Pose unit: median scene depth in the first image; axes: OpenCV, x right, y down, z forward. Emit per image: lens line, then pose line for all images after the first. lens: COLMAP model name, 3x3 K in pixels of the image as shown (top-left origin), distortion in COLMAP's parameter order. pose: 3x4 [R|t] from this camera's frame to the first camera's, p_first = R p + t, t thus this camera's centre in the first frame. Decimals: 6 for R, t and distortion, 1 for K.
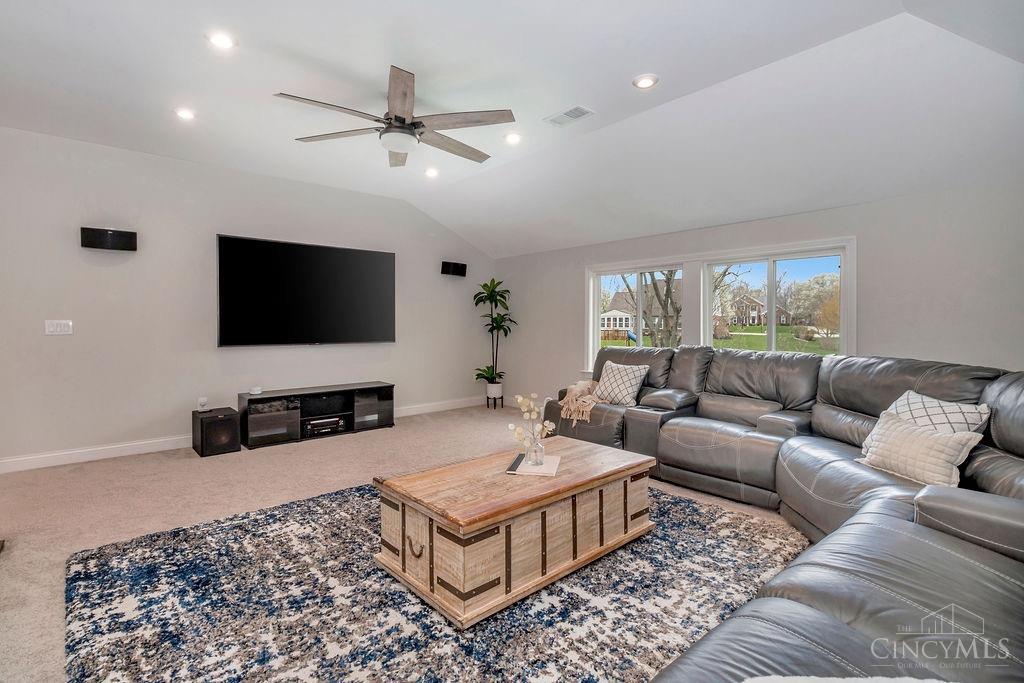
lens RADIAL K [[490.0, 0, 509.9], [0, 490.0, 322.8], [0, 0, 1]] dist [-0.001764, -0.000019]
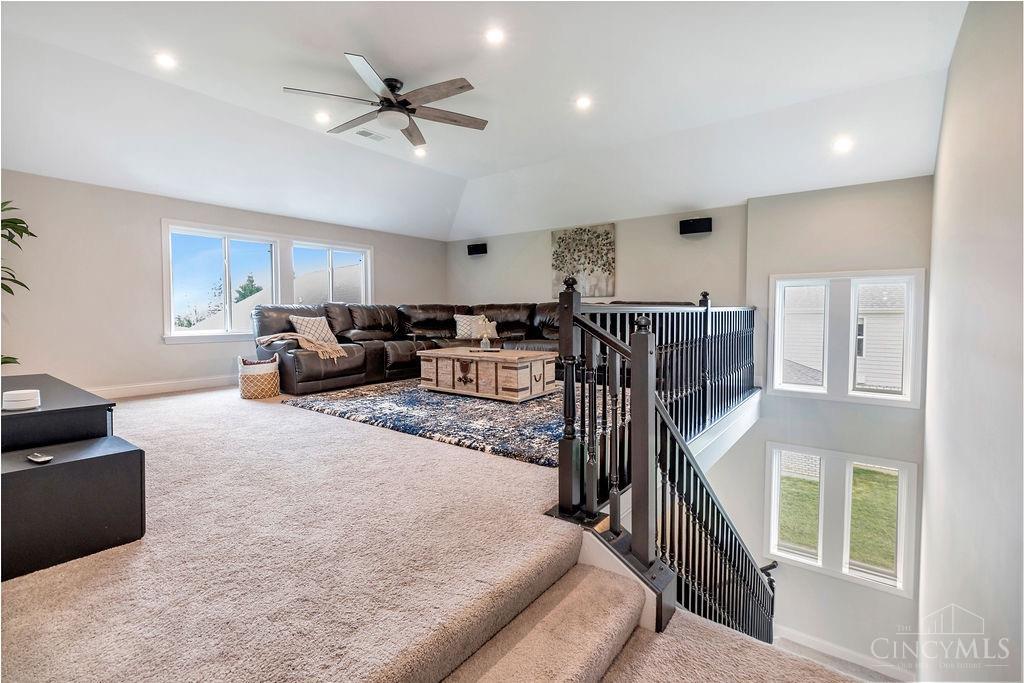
lens RADIAL K [[465.1, 0, 513.0], [0, 465.1, 325.5], [0, 0, 1]] dist [-0.000112, 0.000001]
pose [[-0.213972, -0.033596, 0.976262, -2.268732], [0.005746, 0.999348, 0.035650, 0.143217], [-0.976823, 0.013238, -0.213639, 1.577058]]
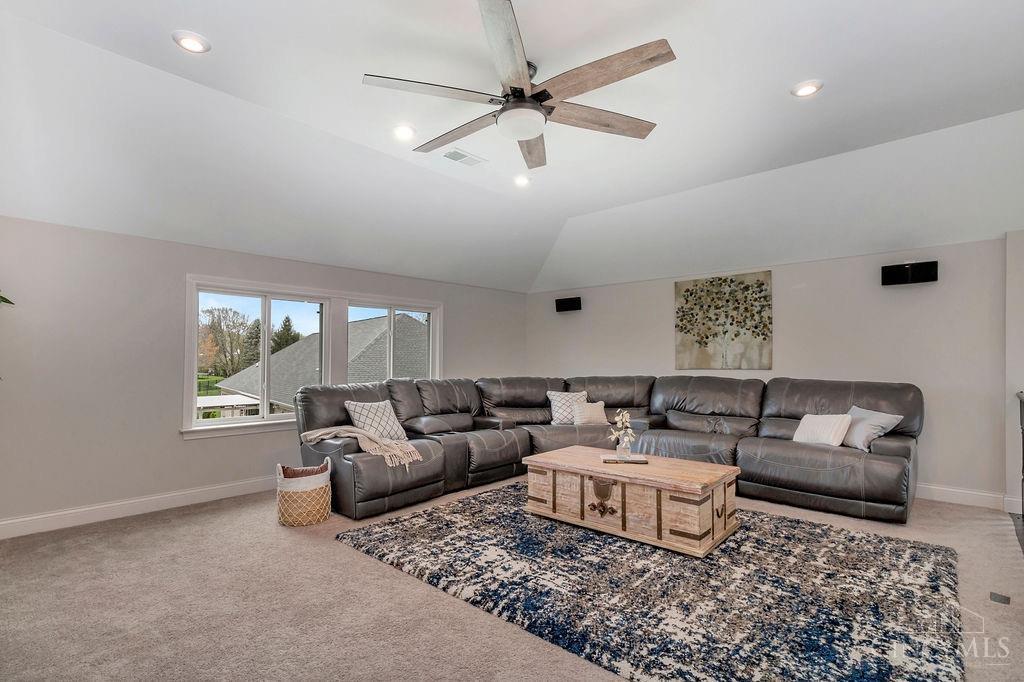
lens RADIAL K [[500.8, 0, 512.0], [0, 500.8, 341.0], [0, 0, 1]] dist [0.000128, -0.000620]
pose [[-0.128238, 0.034933, 0.991128, -1.620248], [0.002961, 0.999388, -0.034841, 0.002884], [-0.991739, -0.001533, -0.128263, 1.817982]]
